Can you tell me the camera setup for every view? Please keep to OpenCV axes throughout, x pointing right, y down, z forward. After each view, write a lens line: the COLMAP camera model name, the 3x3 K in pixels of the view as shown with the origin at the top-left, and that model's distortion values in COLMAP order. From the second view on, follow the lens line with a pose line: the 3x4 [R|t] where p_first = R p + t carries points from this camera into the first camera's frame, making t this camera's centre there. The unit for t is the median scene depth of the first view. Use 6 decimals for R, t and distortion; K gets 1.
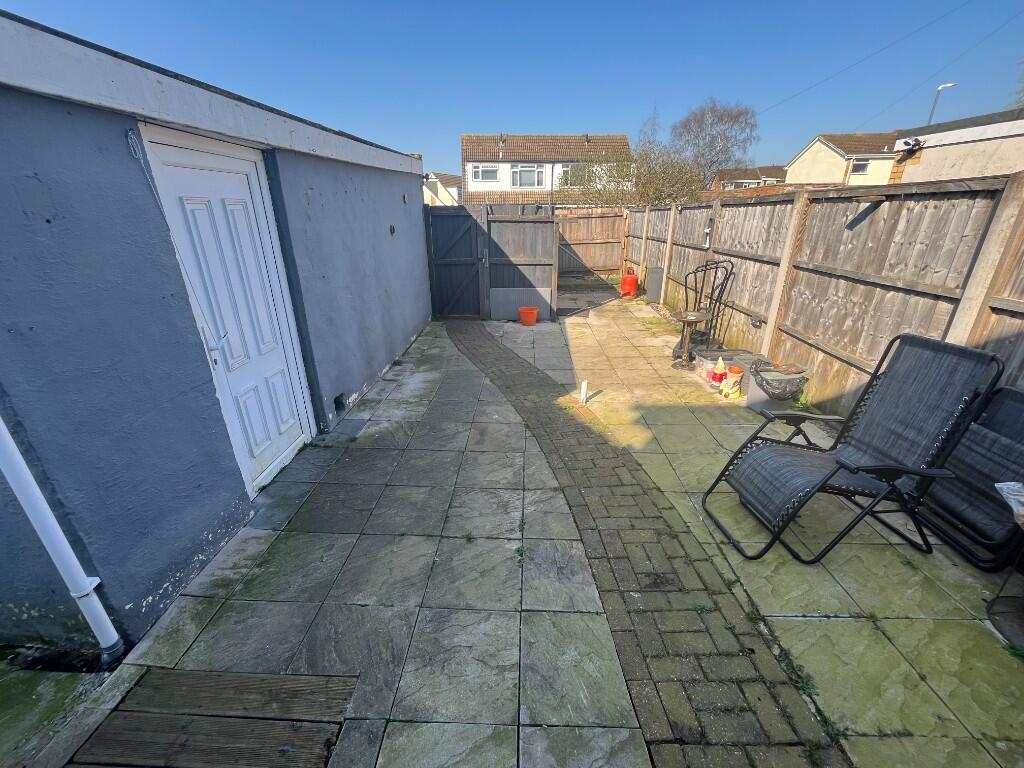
lens RADIAL K [[413.3, 0, 508.8], [0, 413.3, 380.6], [0, 0, 1]] dist [-0.003245, 0.000029]
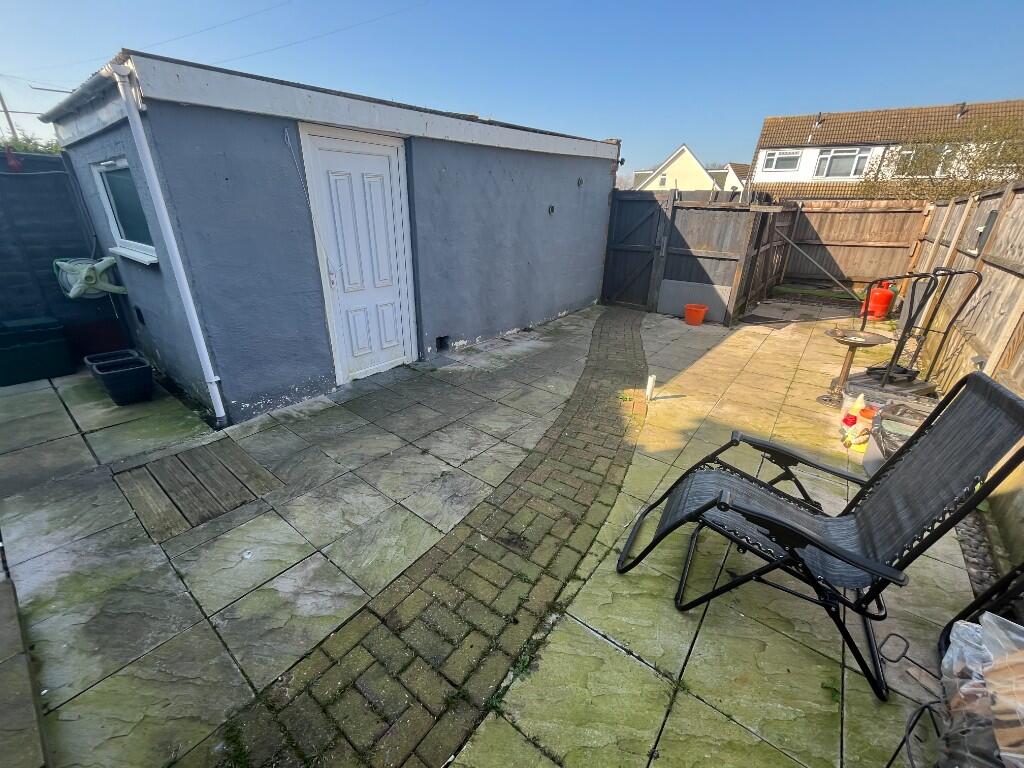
lens RADIAL K [[413.3, 0, 511.2], [0, 413.3, 381.3], [0, 0, 1]] dist [-0.003245, 0.000029]
pose [[0.811207, 0.249943, -0.528650, 0.541683], [-0.242077, 0.966484, 0.085485, 0.012303], [0.532299, 0.058628, 0.844524, 0.074392]]
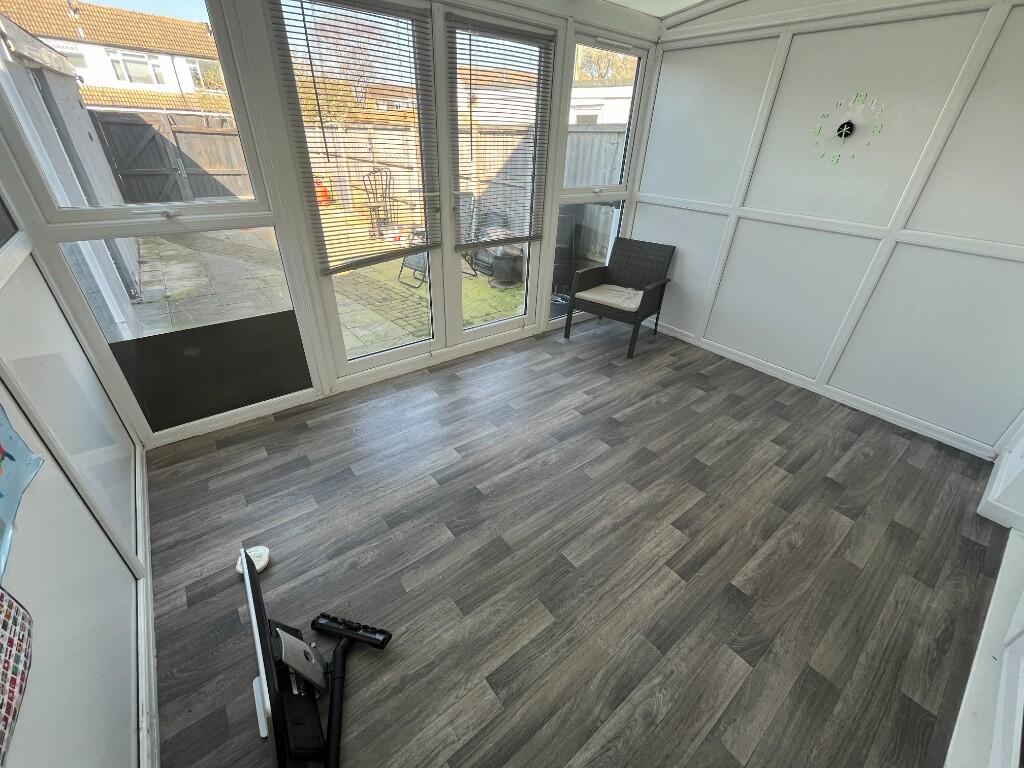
lens RADIAL K [[413.3, 0, 510.2], [0, 413.3, 380.6], [0, 0, 1]] dist [-0.003245, 0.000029]
pose [[0.760698, -0.293259, 0.579084, -0.427266], [0.195803, 0.954238, 0.226032, 0.363510], [-0.618870, -0.058556, 0.783308, -0.943365]]
